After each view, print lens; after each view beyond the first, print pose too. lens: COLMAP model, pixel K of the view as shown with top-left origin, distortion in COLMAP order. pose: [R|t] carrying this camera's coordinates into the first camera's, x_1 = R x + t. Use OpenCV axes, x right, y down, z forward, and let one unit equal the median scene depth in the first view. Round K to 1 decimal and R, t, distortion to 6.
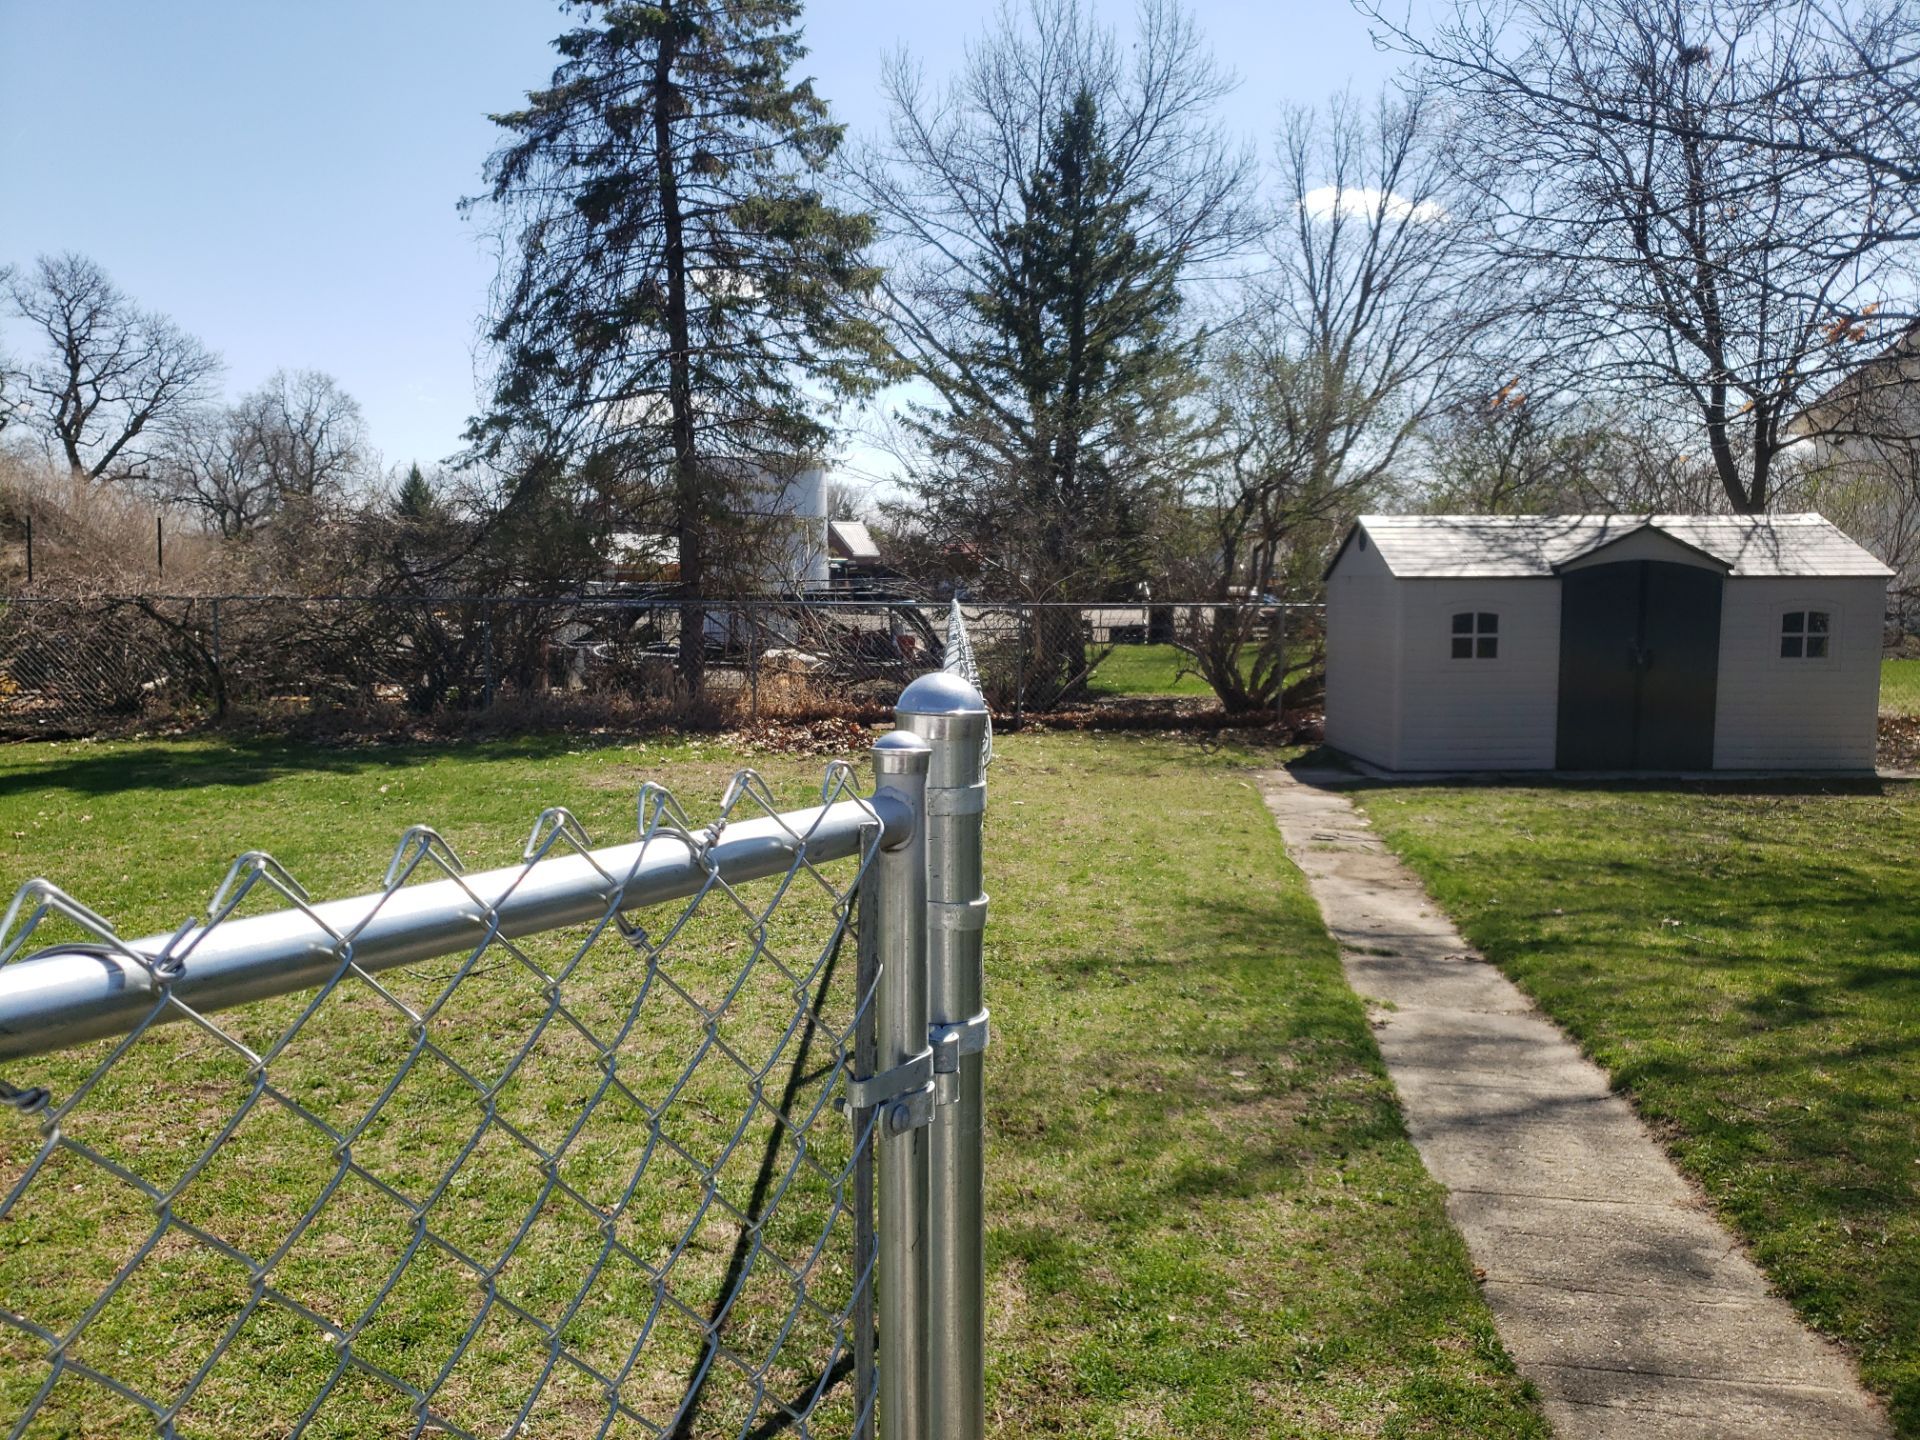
lens RADIAL K [[1500.4, 0, 960.6], [0, 1500.4, 721.4], [0, 0, 1]] dist [0.037397, -0.021615]
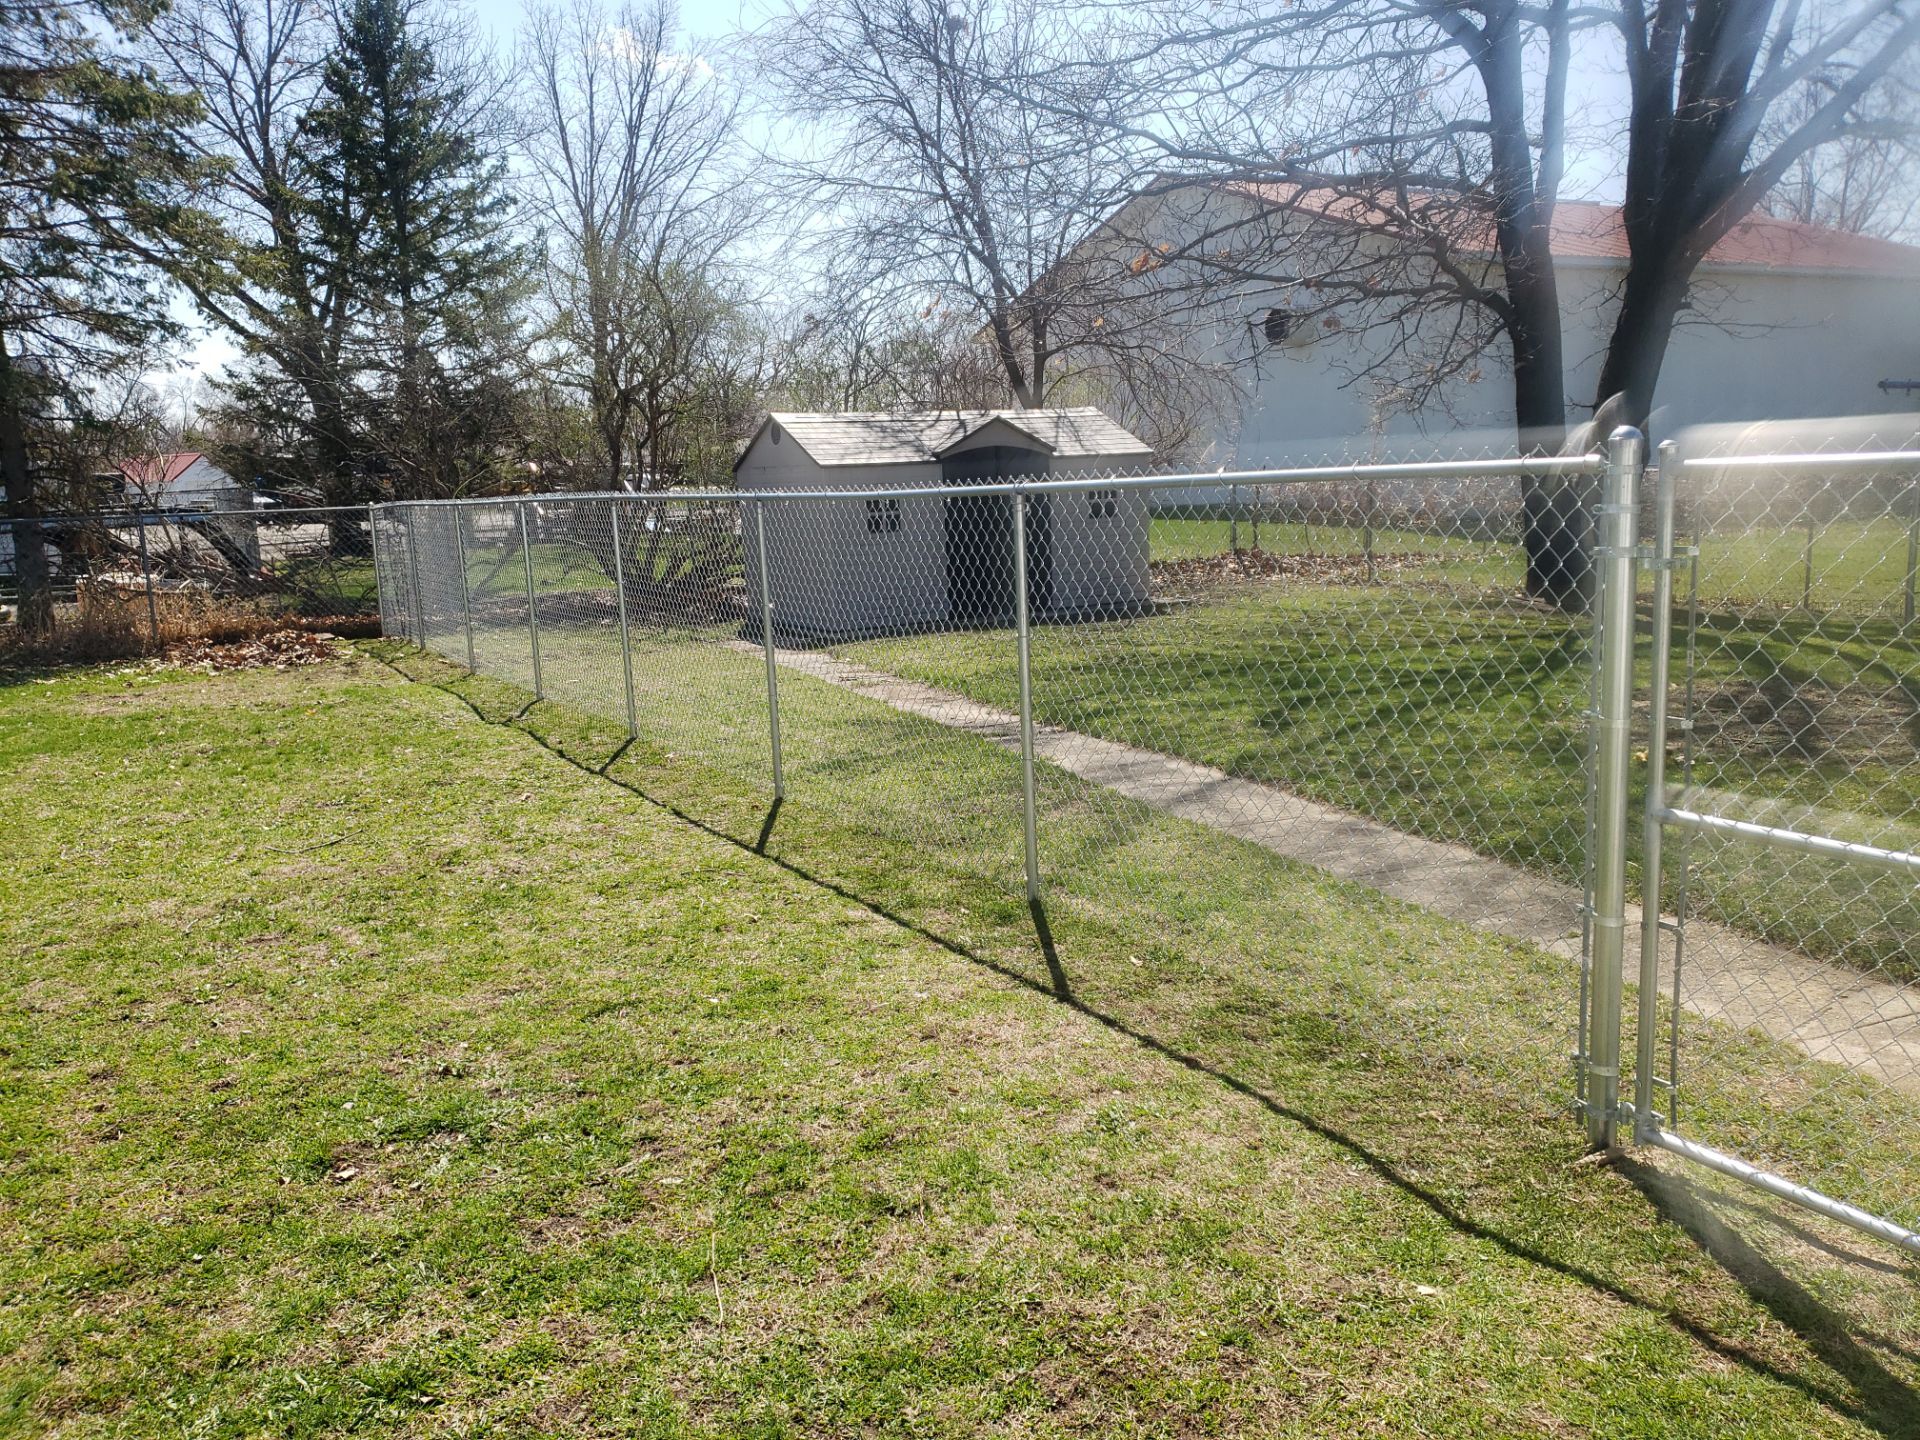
lens RADIAL K [[1500.4, 0, 959.3], [0, 1500.4, 726.2], [0, 0, 1]] dist [0.037397, -0.021615]
pose [[0.863044, -0.118894, 0.490937, -0.209863], [0.087122, 0.992376, 0.087175, 0.013002], [-0.497559, -0.032464, 0.866823, -0.074831]]
